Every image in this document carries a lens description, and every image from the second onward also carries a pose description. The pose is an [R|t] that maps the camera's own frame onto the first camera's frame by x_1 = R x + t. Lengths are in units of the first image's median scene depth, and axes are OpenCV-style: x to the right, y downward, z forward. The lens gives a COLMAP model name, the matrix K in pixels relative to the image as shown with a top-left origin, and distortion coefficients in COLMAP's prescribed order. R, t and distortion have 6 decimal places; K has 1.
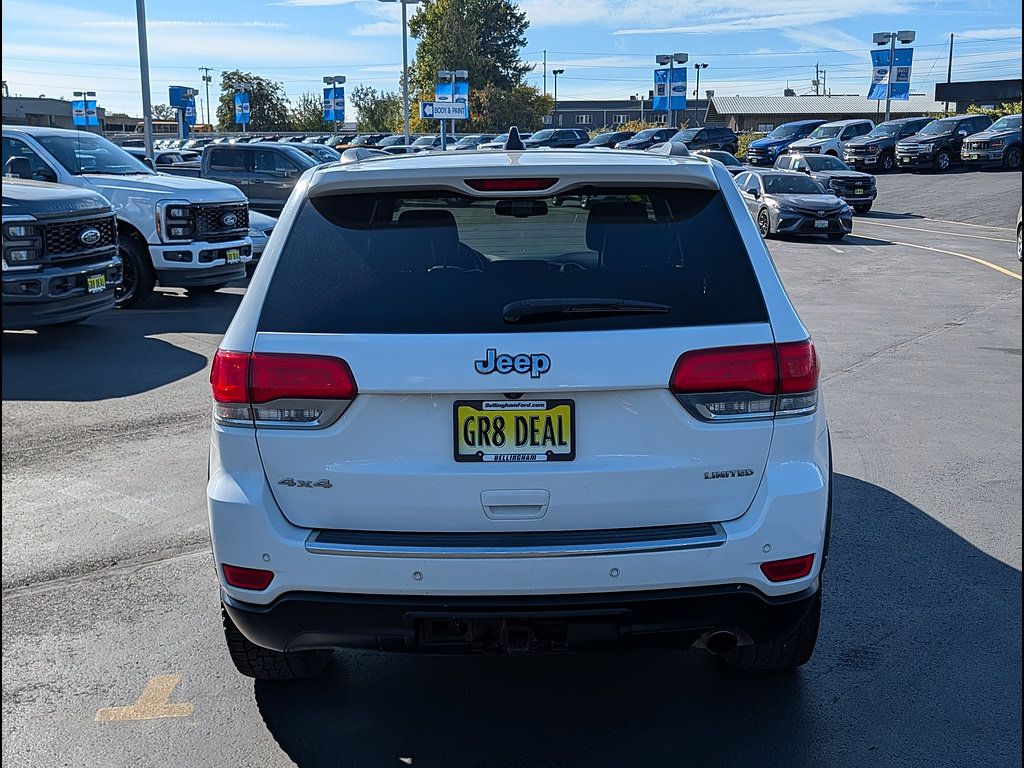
lens RADIAL K [[1220.5, 0, 526.6], [0, 1220.5, 333.6], [0, 0, 1]] dist [0.068079, 0.000000]
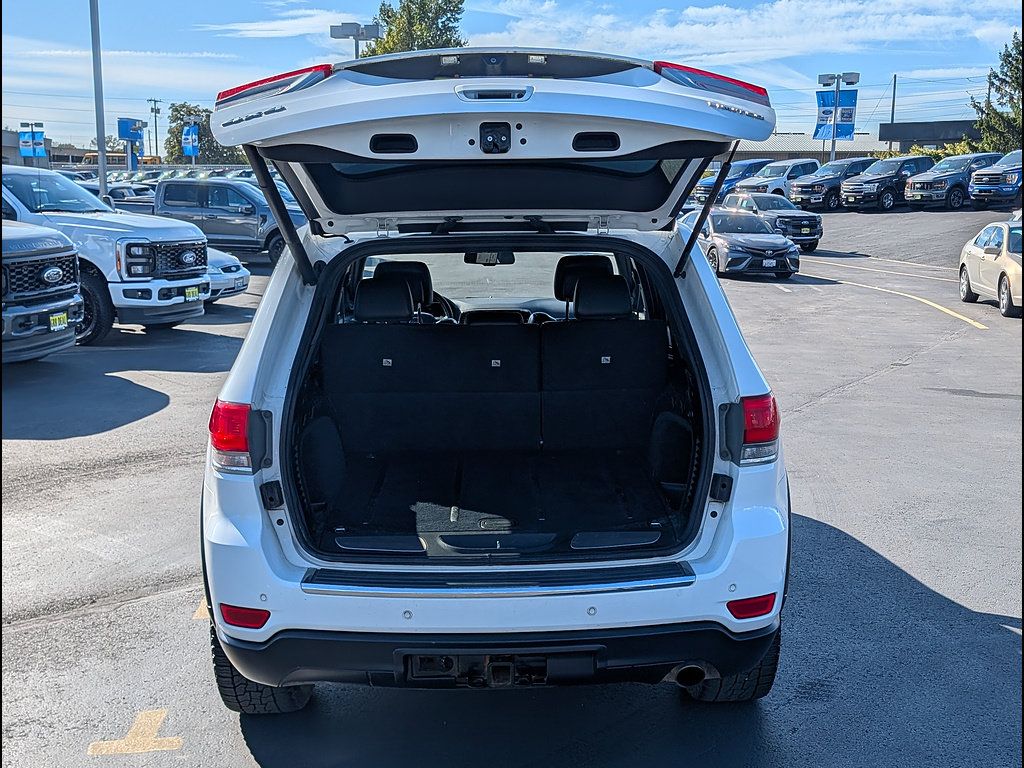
lens RADIAL K [[1220.5, 0, 505.4], [0, 1220.5, 346.6], [0, 0, 1]] dist [0.068079, 0.000000]
pose [[0.999671, 0.002743, 0.025509, -0.025233], [-0.002341, 0.999873, -0.015774, -0.015420], [-0.025549, 0.015709, 0.999550, -0.058515]]
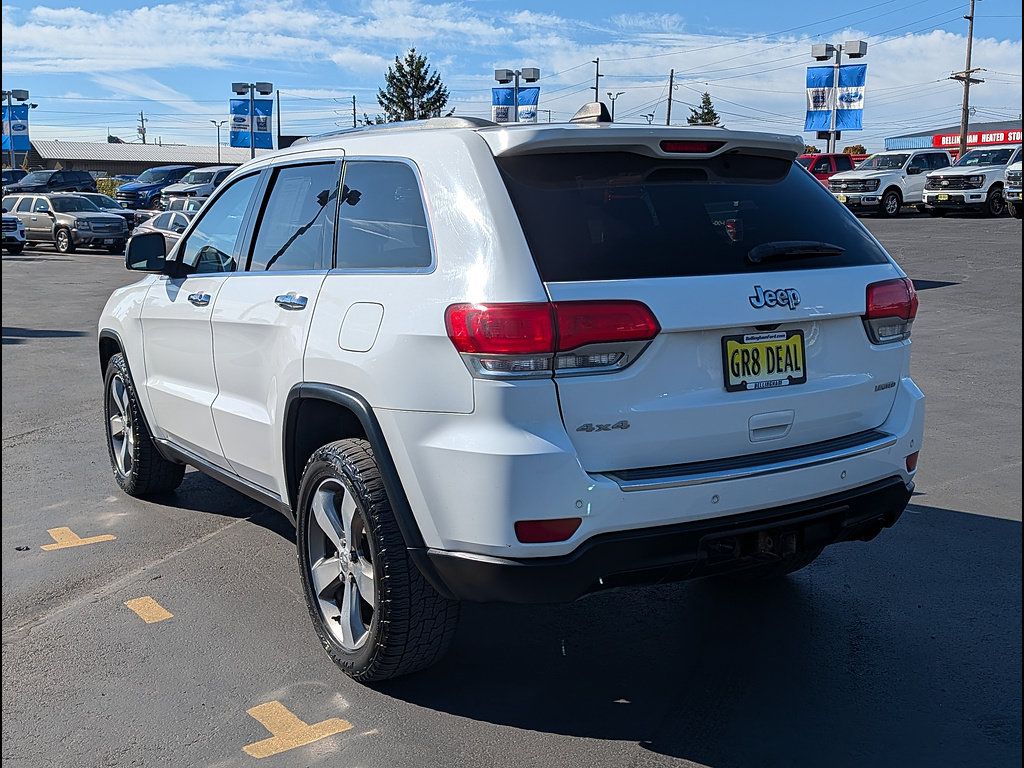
lens RADIAL K [[1220.5, 0, 519.4], [0, 1220.5, 368.7], [0, 0, 1]] dist [0.068079, 0.000000]
pose [[0.839510, -0.067704, 0.539110, -0.655502], [0.077253, 0.996999, 0.004908, 0.052429], [-0.537825, 0.037528, 0.842221, 0.144895]]
